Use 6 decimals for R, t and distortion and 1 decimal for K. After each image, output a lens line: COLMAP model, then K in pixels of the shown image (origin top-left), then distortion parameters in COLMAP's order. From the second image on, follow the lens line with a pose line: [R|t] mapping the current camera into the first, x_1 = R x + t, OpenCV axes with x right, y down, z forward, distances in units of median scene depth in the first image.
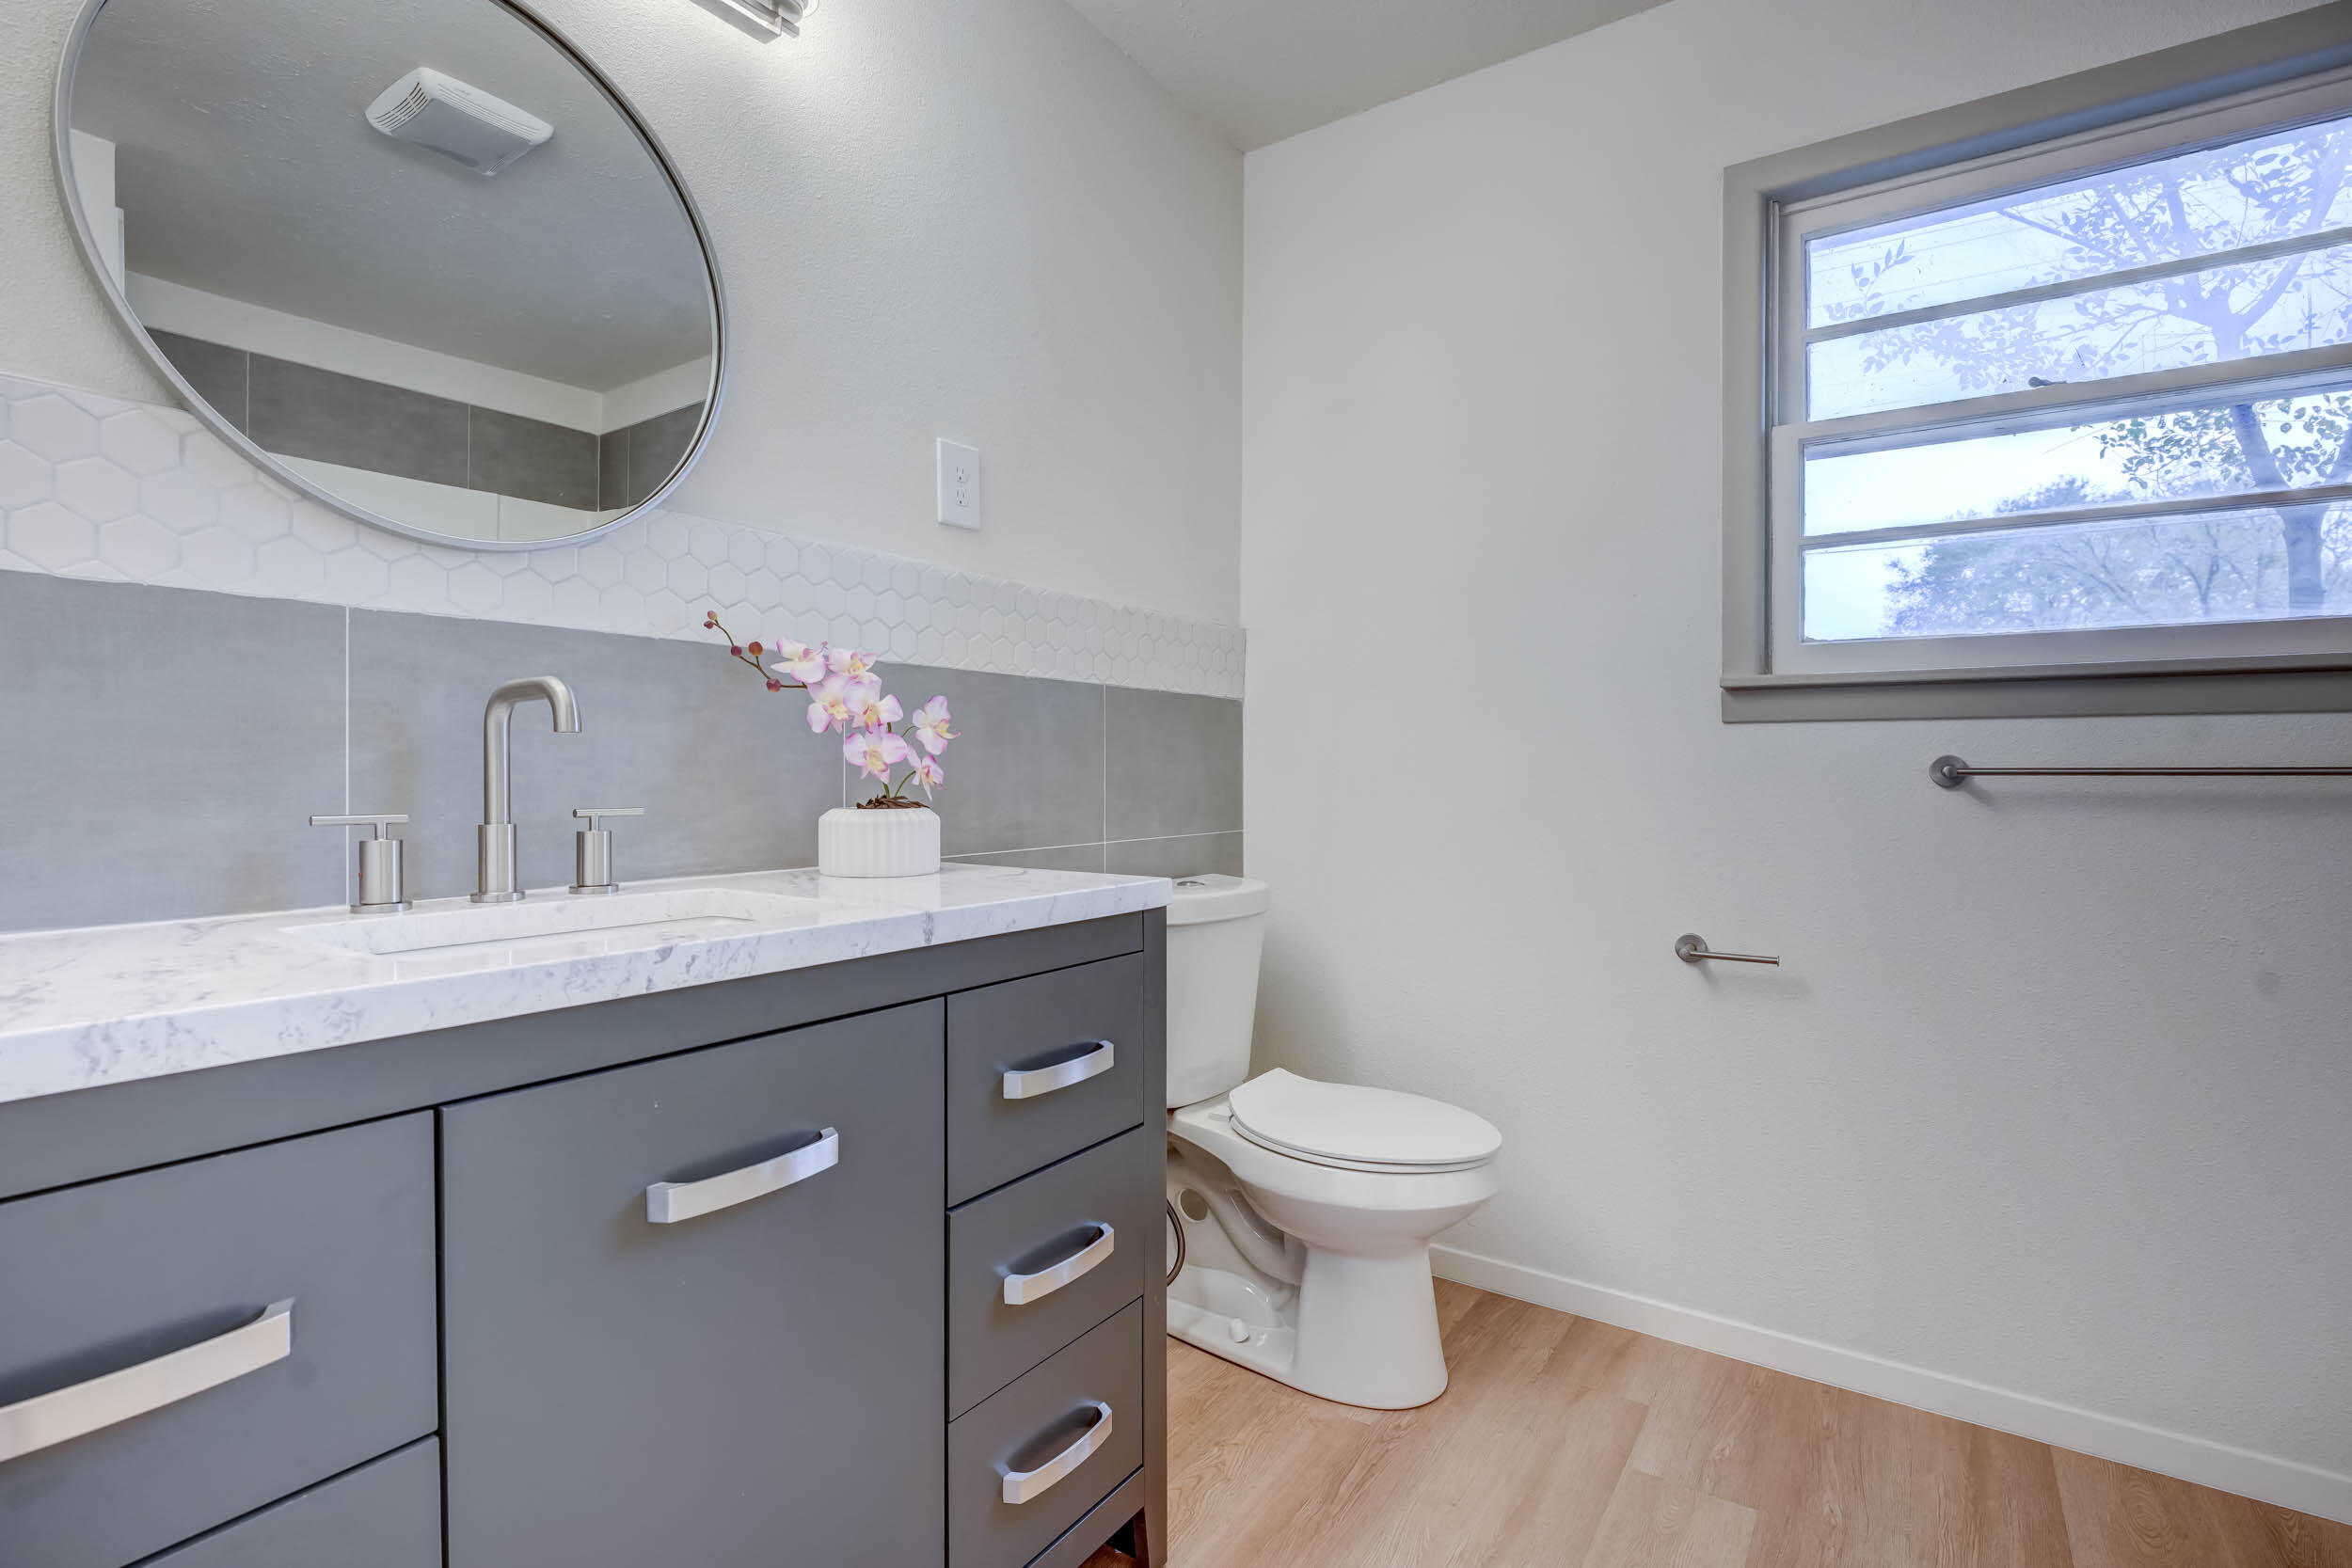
lens RADIAL K [[1127.5, 0, 1168.5], [0, 1127.5, 802.2], [0, 0, 1]] dist [-0.015079, 0.000188]
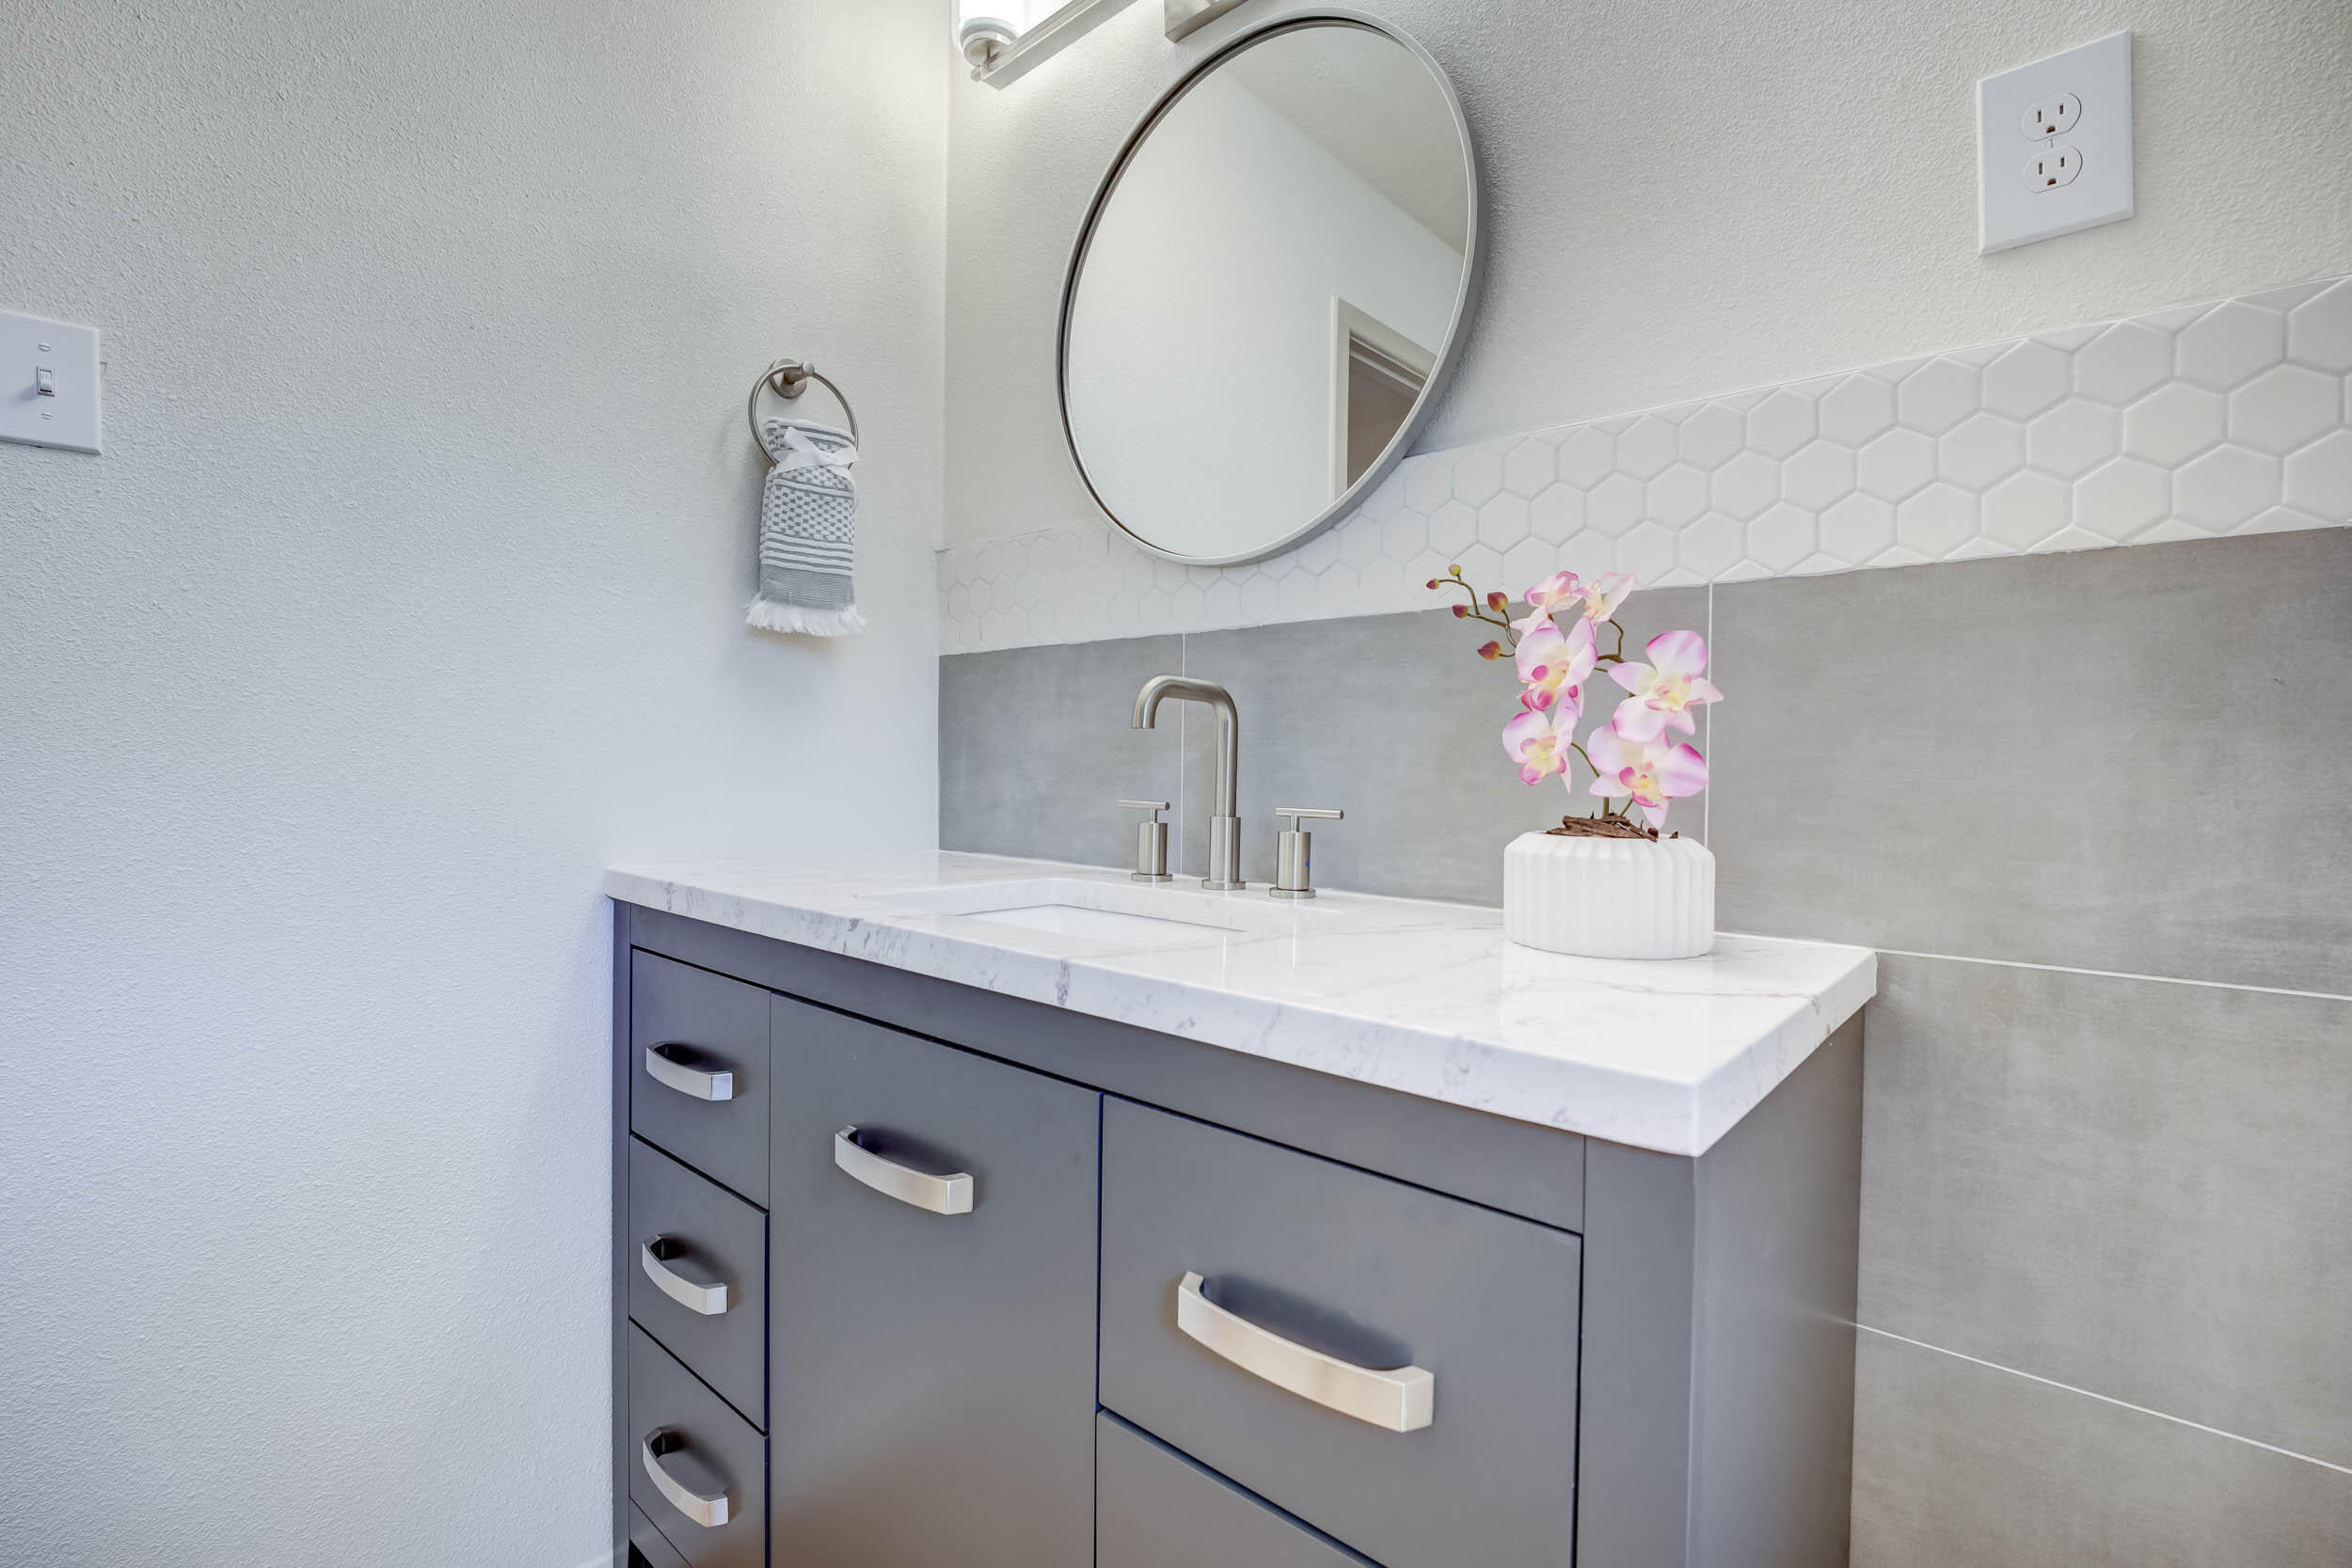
lens RADIAL K [[1107.1, 0, 1176.0], [0, 1107.1, 784.0], [0, 0, 1]] dist [-0.026182, -0.000018]
pose [[-0.138423, 0.011865, -0.990302, 0.367952], [-0.043247, 0.998902, 0.018014, -0.023489], [0.989429, 0.045321, -0.137758, 0.909356]]
